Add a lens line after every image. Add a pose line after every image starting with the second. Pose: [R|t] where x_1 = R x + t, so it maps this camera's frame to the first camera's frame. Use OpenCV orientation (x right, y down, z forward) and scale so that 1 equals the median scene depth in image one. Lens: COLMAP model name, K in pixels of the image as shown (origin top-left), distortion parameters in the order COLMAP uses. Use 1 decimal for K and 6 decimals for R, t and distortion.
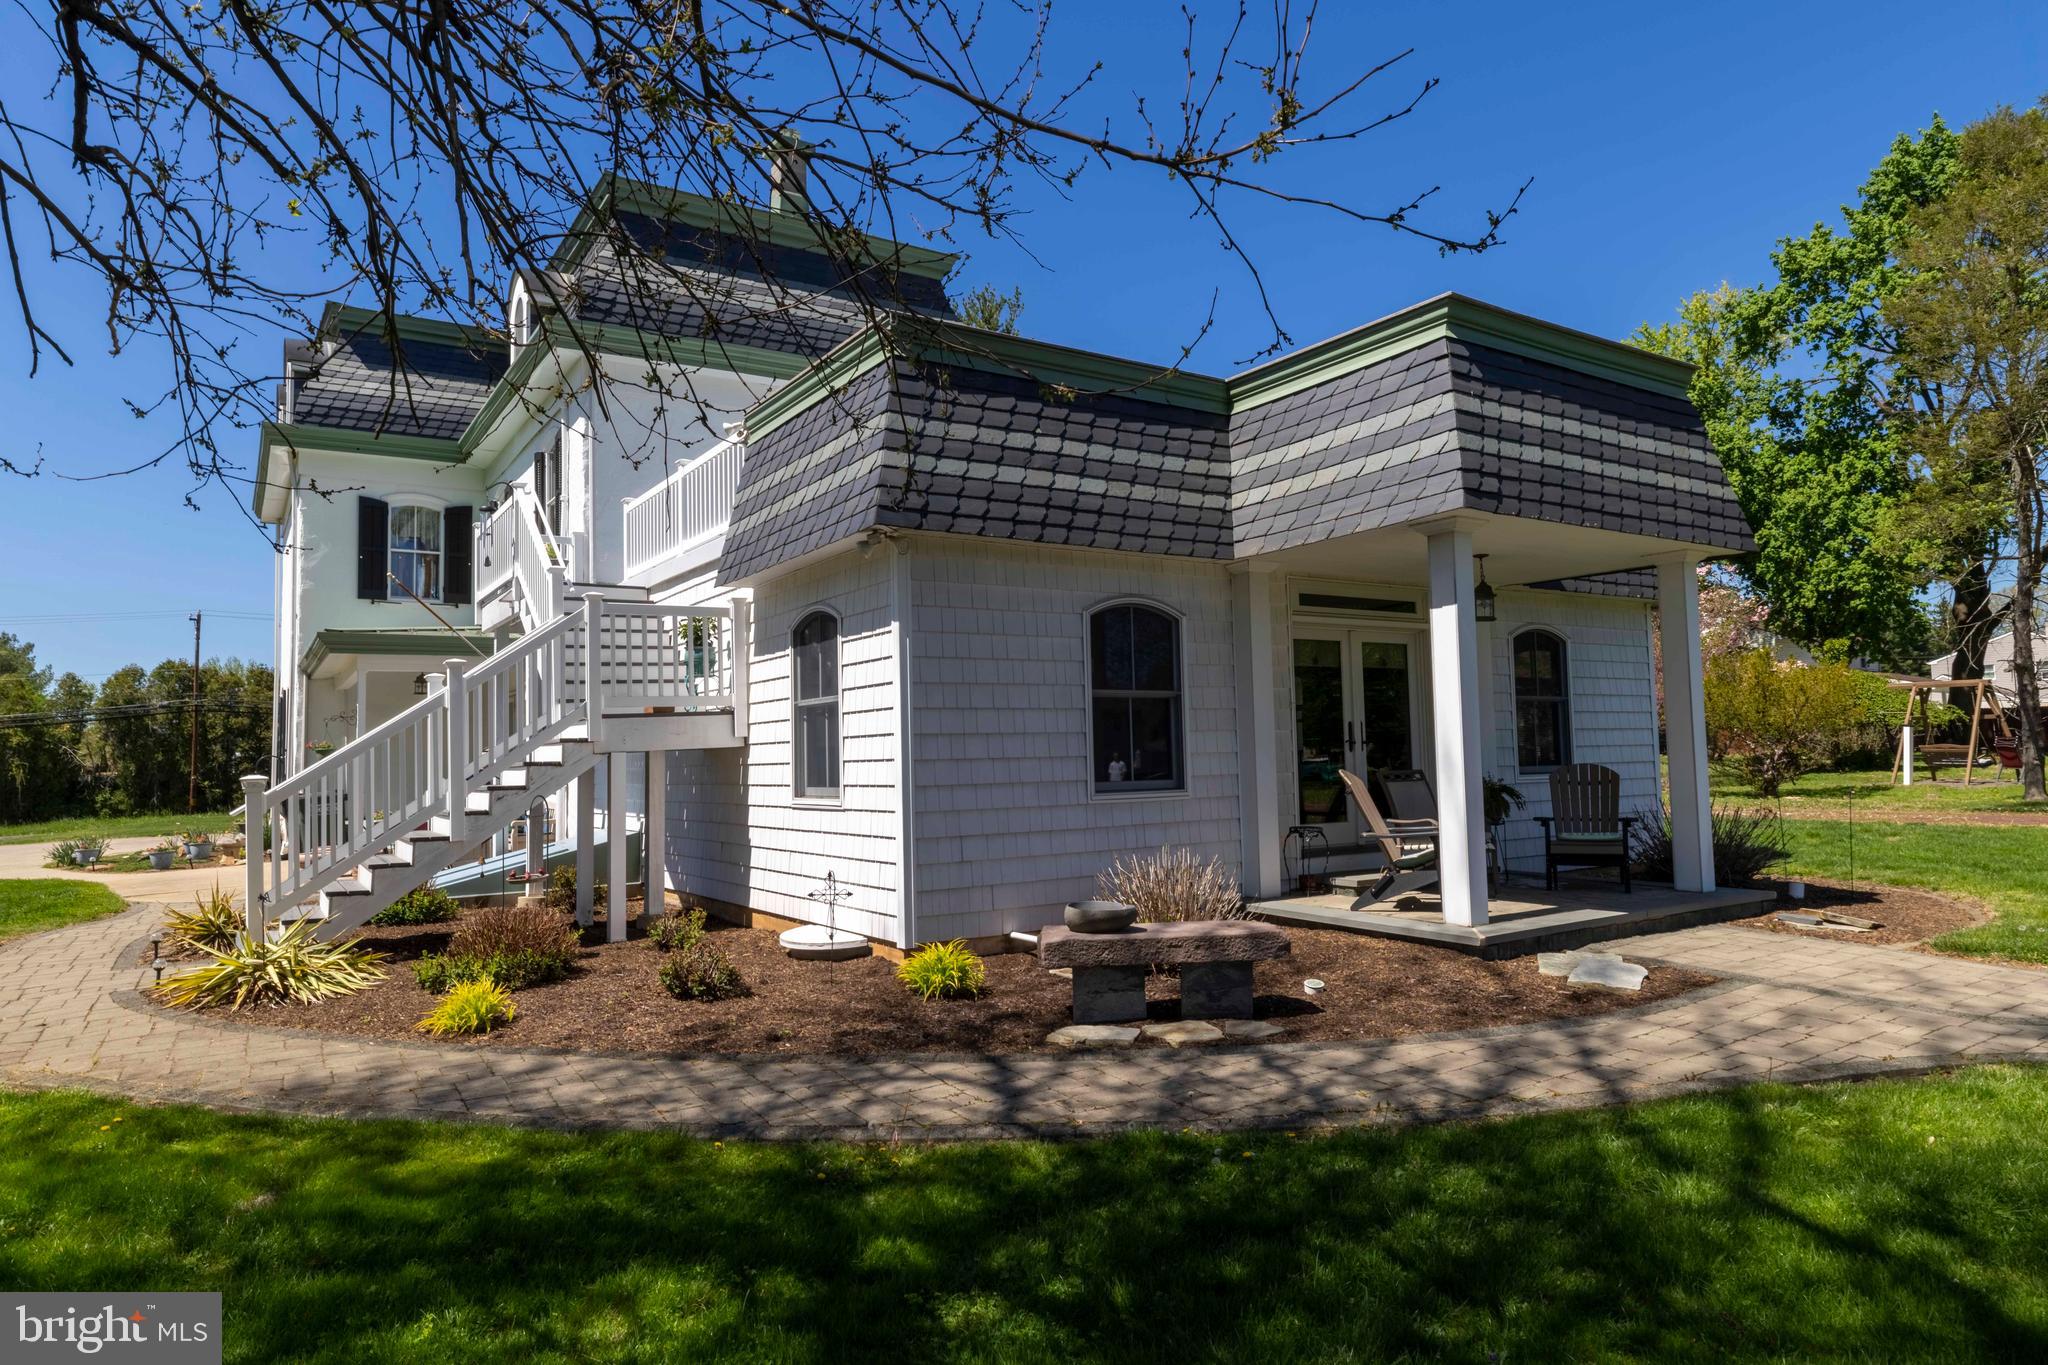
lens RADIAL K [[1215.8, 0, 1024.0], [0, 1215.8, 682.5], [0, 0, 1]] dist [0.001452, -0.000308]
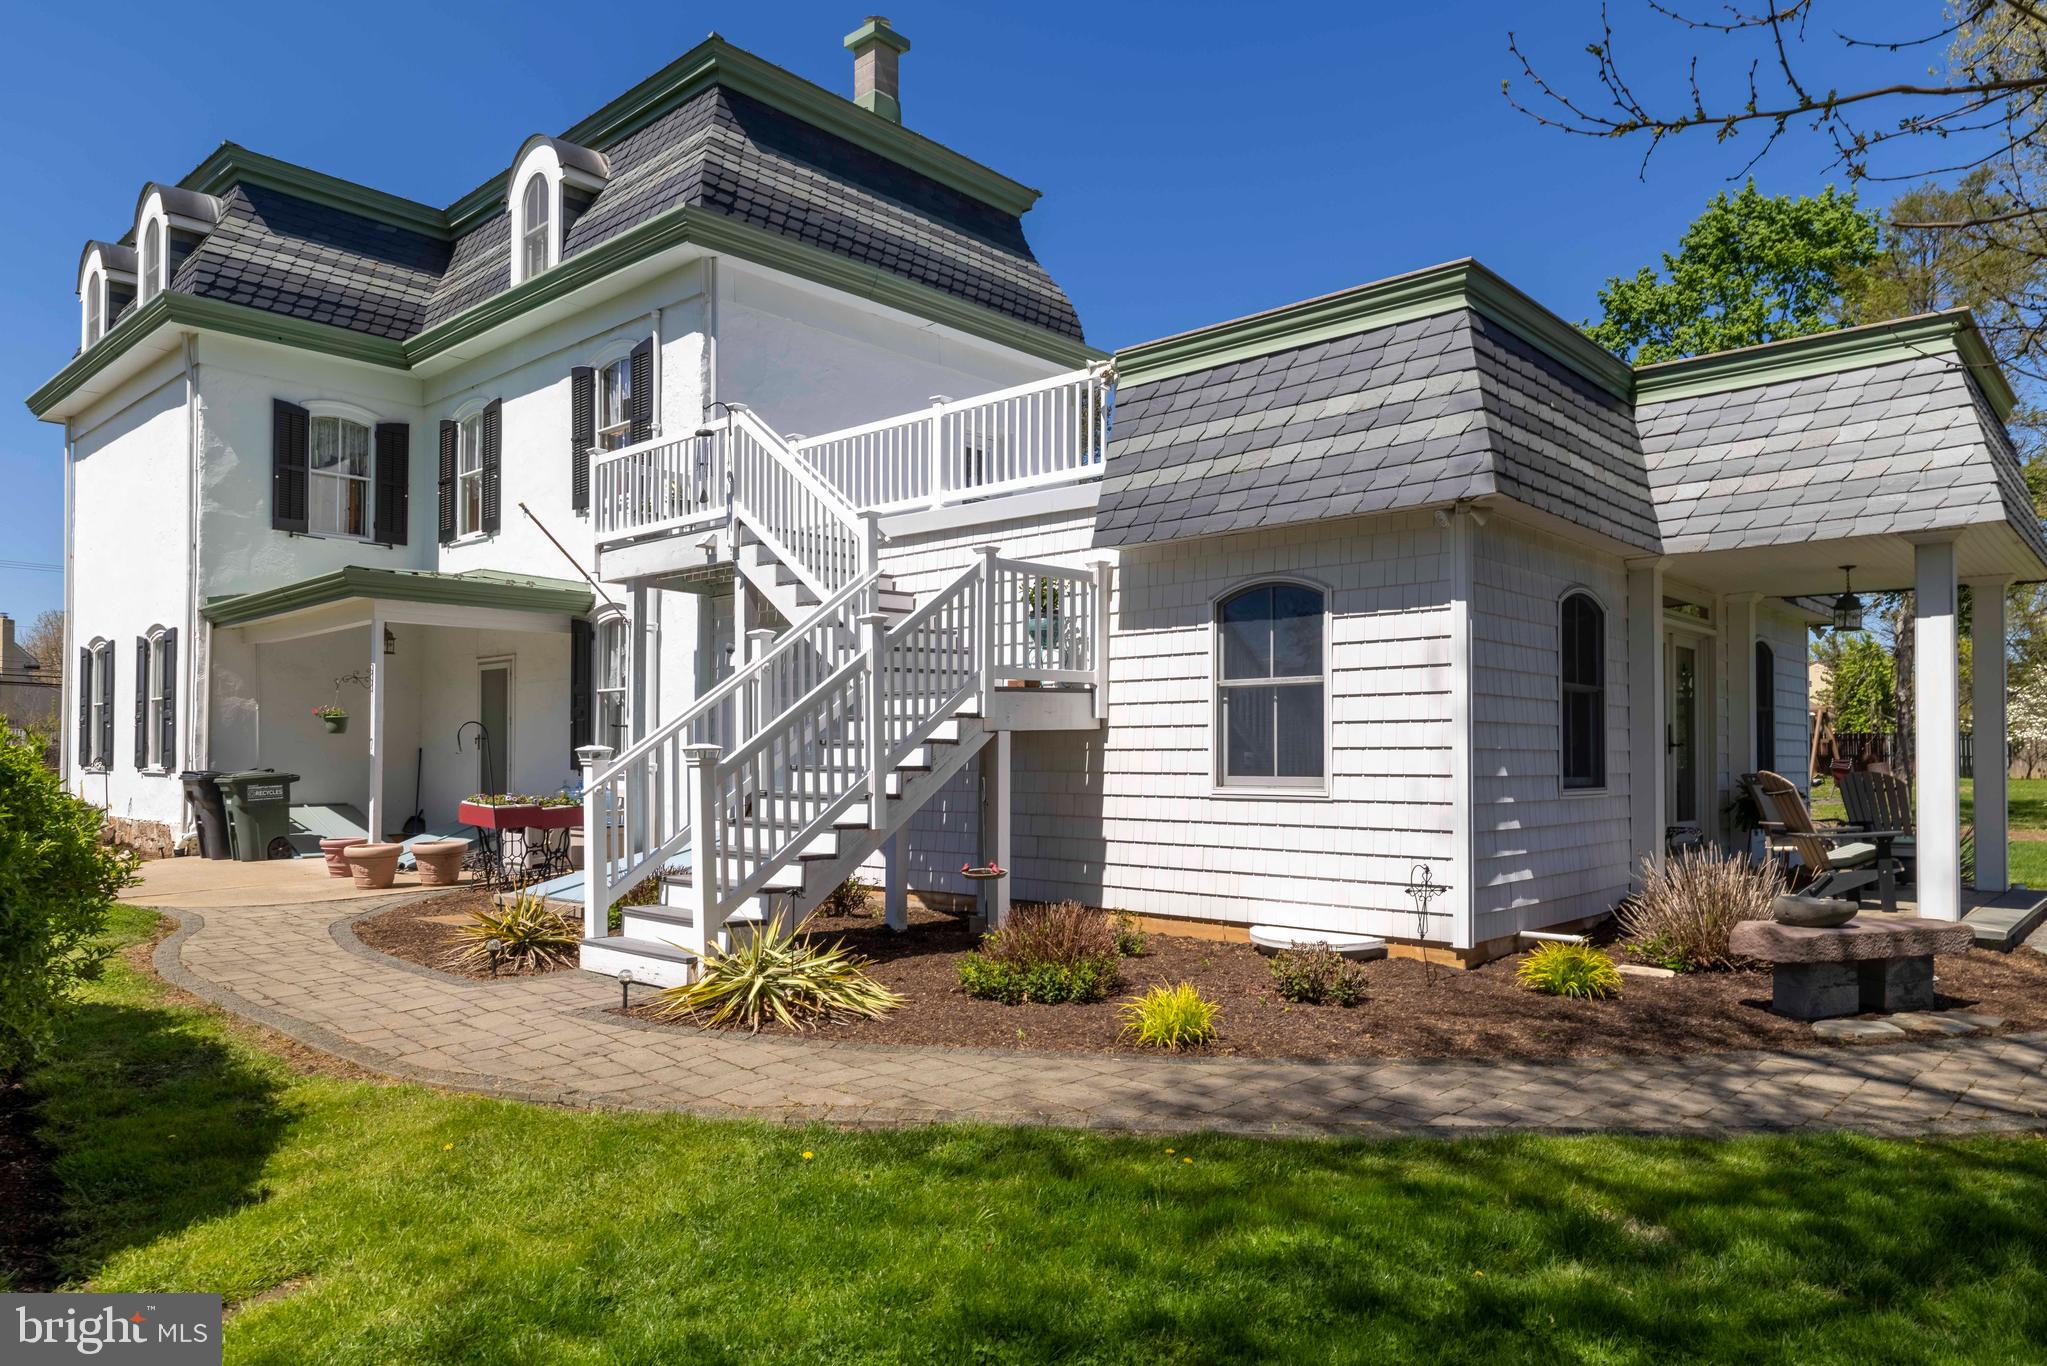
lens RADIAL K [[1309.9, 0, 1014.5], [0, 1309.9, 736.7], [0, 0, 1]] dist [0.001001, -0.001651]
pose [[0.967919, 0.031958, 0.249221, -0.585268], [-0.042753, 0.998362, 0.038024, 0.026932], [-0.247598, -0.047459, 0.967700, 0.097313]]
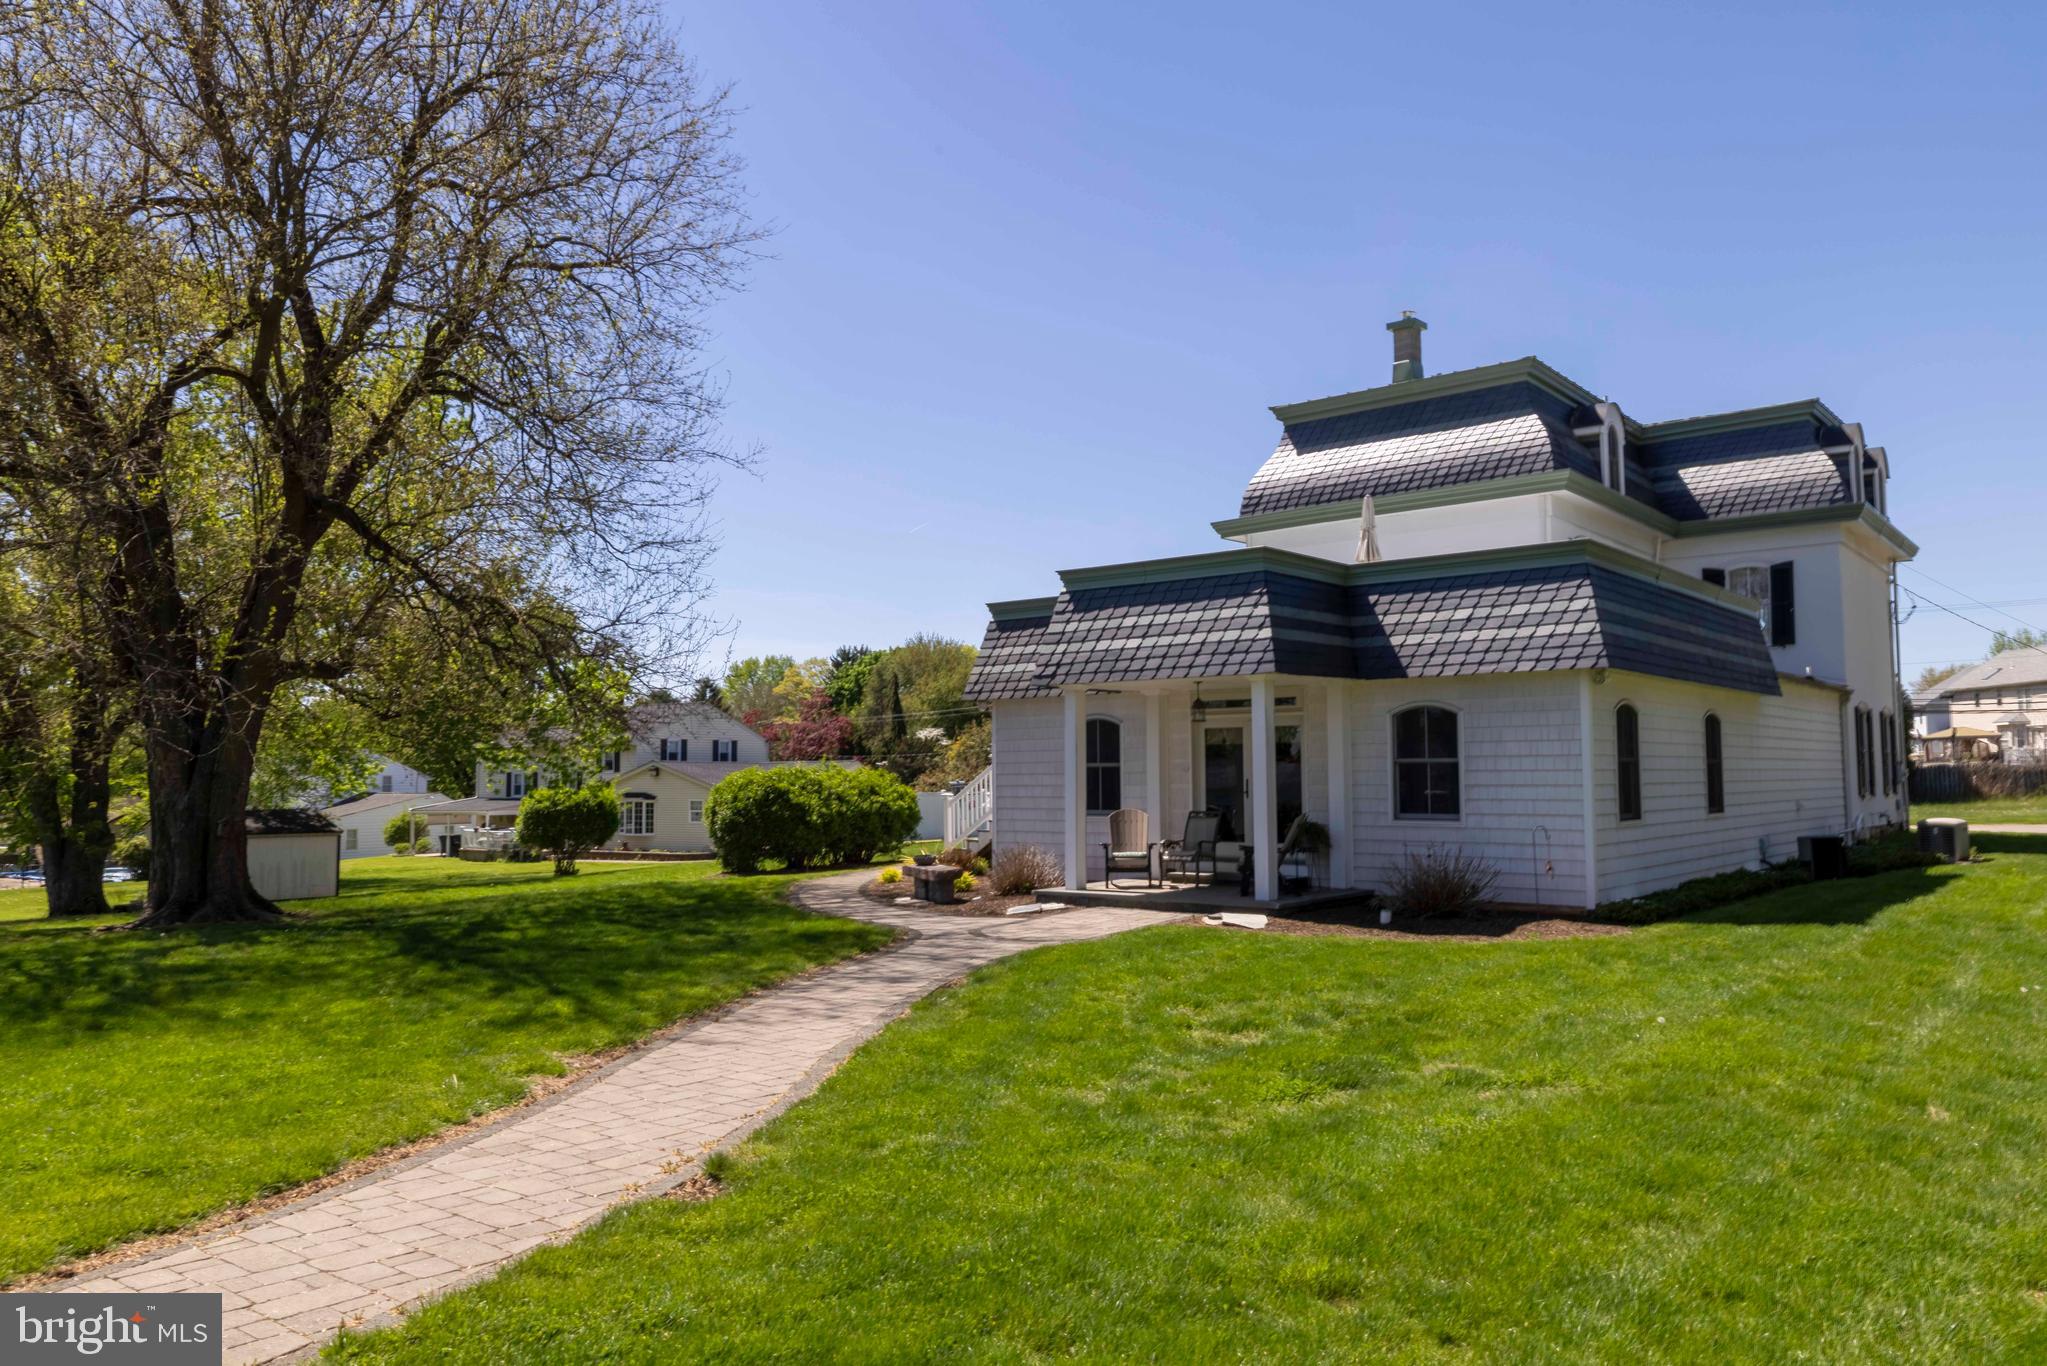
lens RADIAL K [[1444.9, 0, 1023.5], [0, 1444.9, 683.0], [0, 0, 1]] dist [0.006738, -0.007778]
pose [[0.301992, -0.039671, -0.952485, 2.189490], [0.062110, 0.997830, -0.021867, -0.076325], [0.951285, -0.052555, 0.303800, 0.188791]]
